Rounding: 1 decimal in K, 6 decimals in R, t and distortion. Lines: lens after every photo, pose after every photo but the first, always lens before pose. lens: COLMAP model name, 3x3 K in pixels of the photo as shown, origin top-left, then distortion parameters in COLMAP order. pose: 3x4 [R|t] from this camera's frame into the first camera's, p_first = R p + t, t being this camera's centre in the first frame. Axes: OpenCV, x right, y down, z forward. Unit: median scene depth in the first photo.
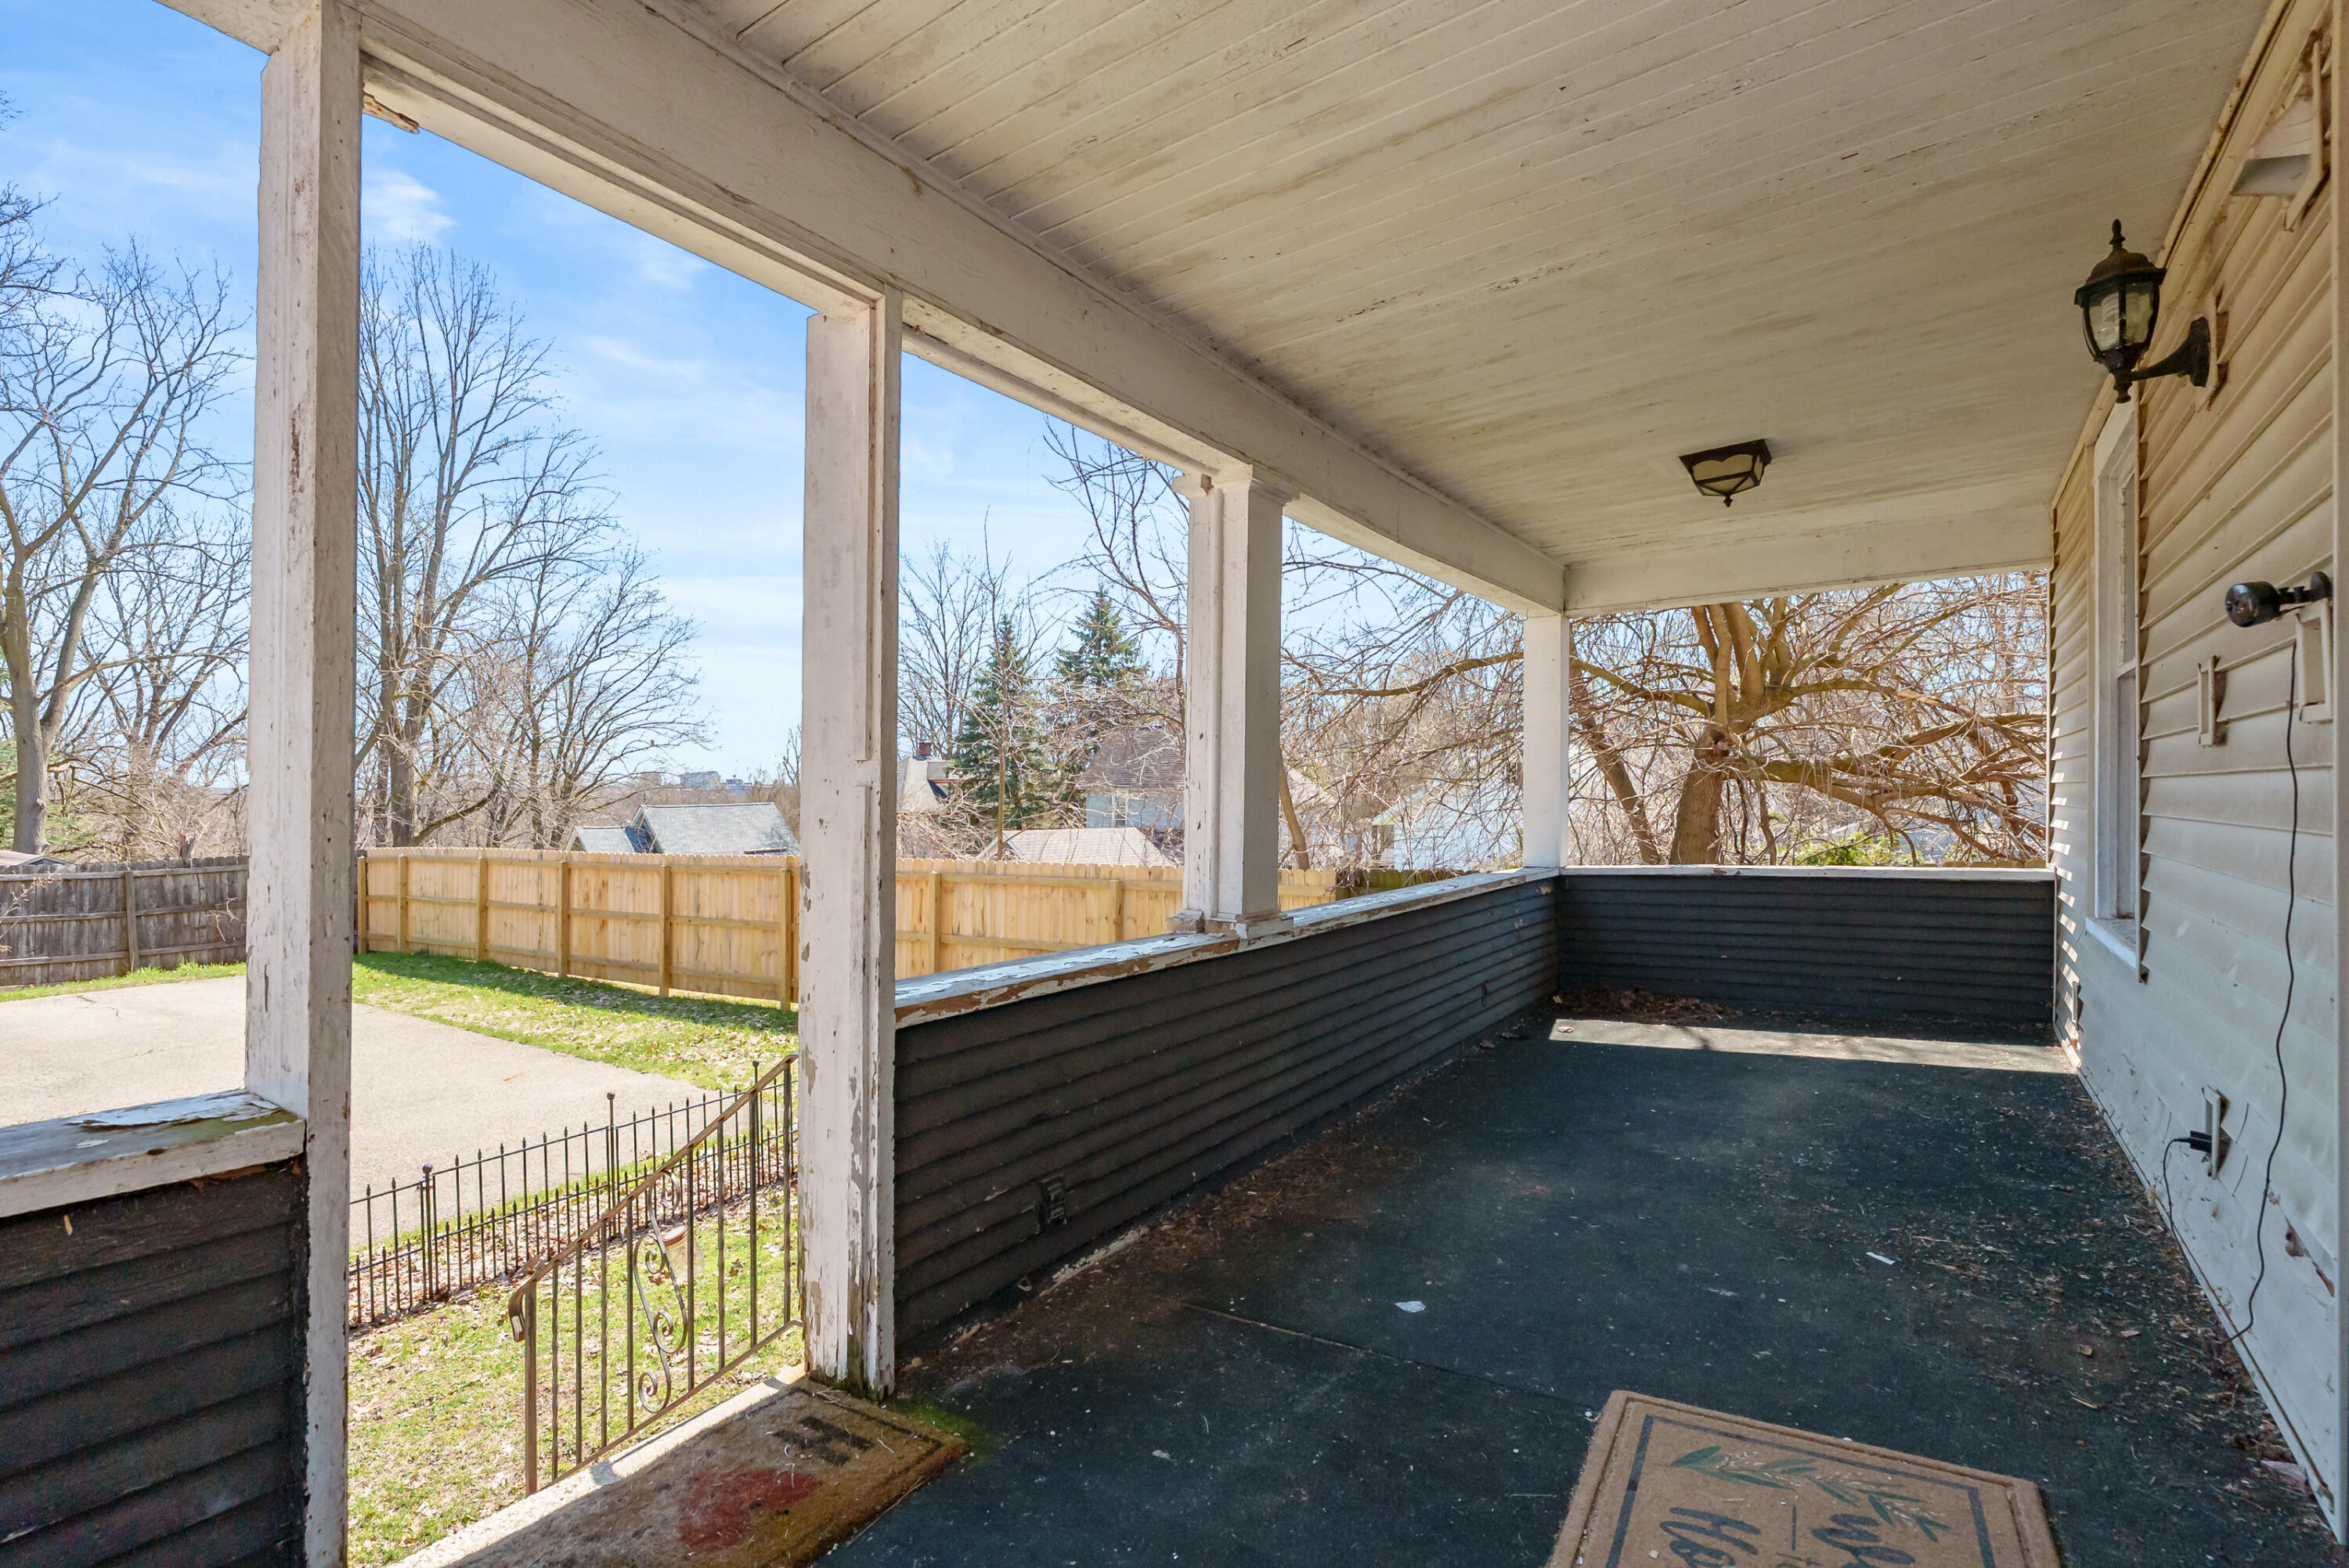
lens RADIAL K [[1068.3, 0, 1179.9], [0, 1068.3, 799.1], [0, 0, 1]] dist [-0.003121, 0.000153]
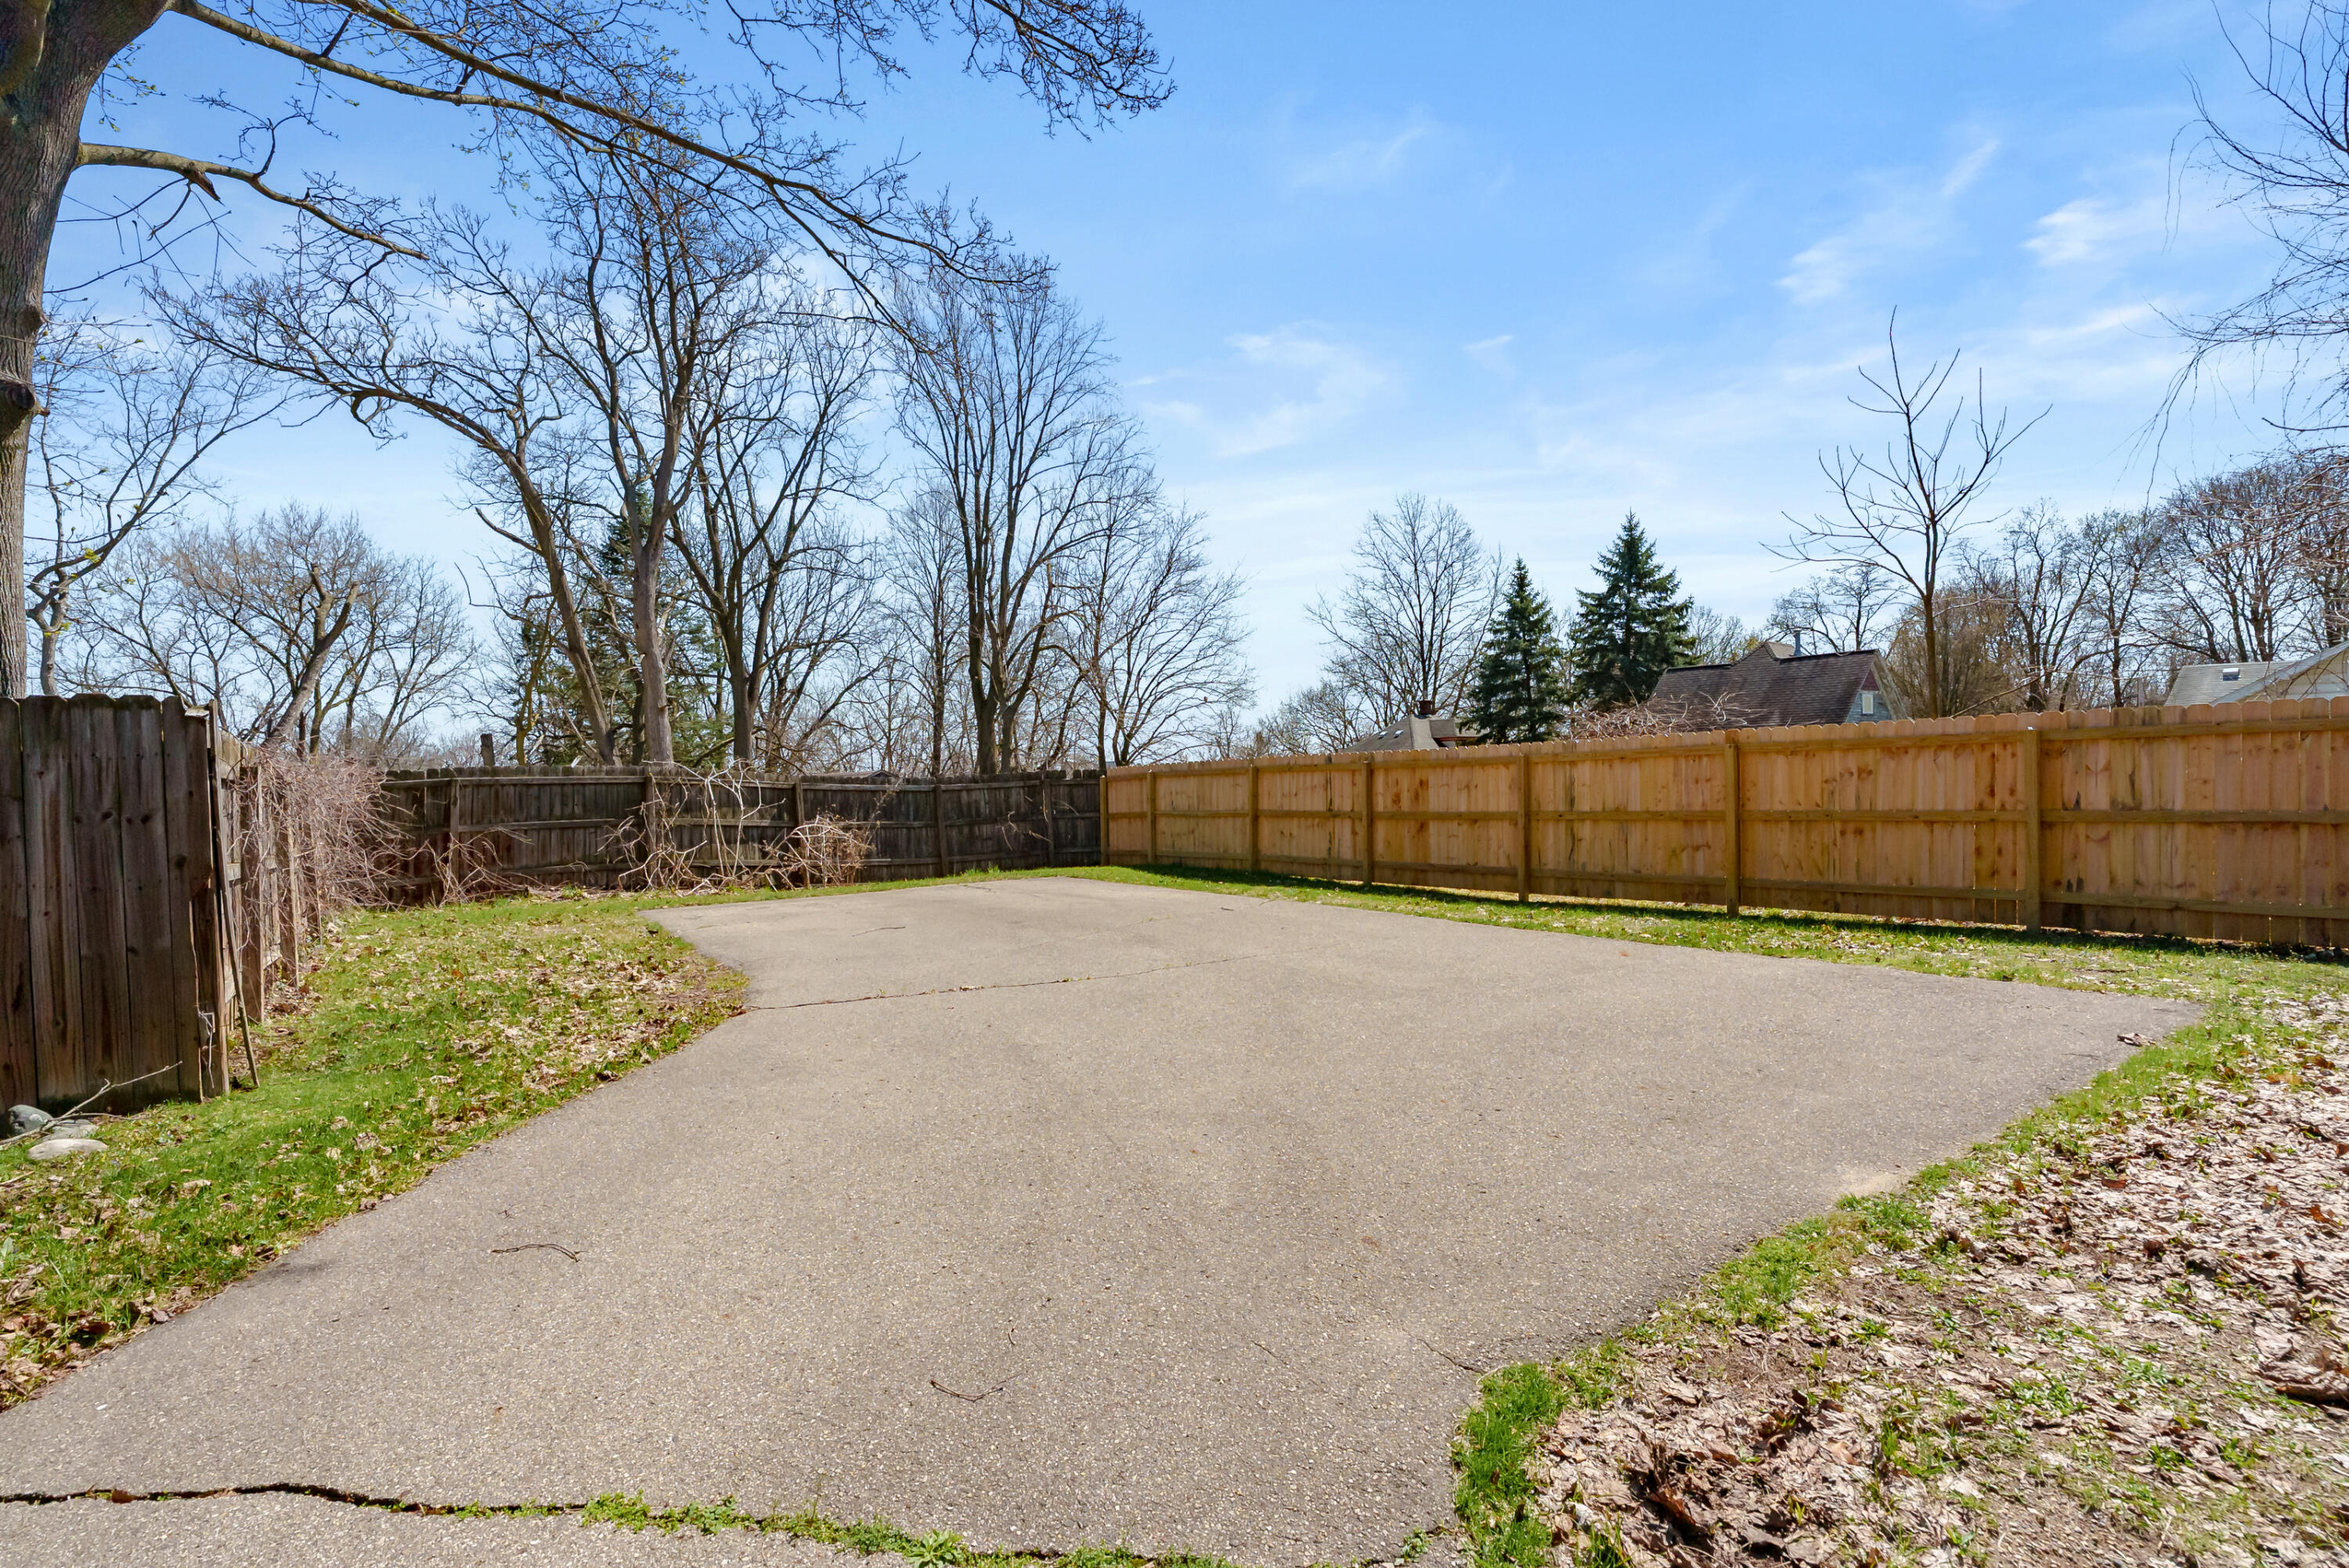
lens RADIAL K [[1085.6, 0, 1171.9], [0, 1085.6, 765.1], [0, 0, 1]] dist [-0.001184, -0.000088]
pose [[0.932064, -0.015244, -0.361974, -0.353417], [0.009266, 0.999791, -0.018245, 0.069872], [0.362176, 0.013651, 0.932010, 0.036972]]
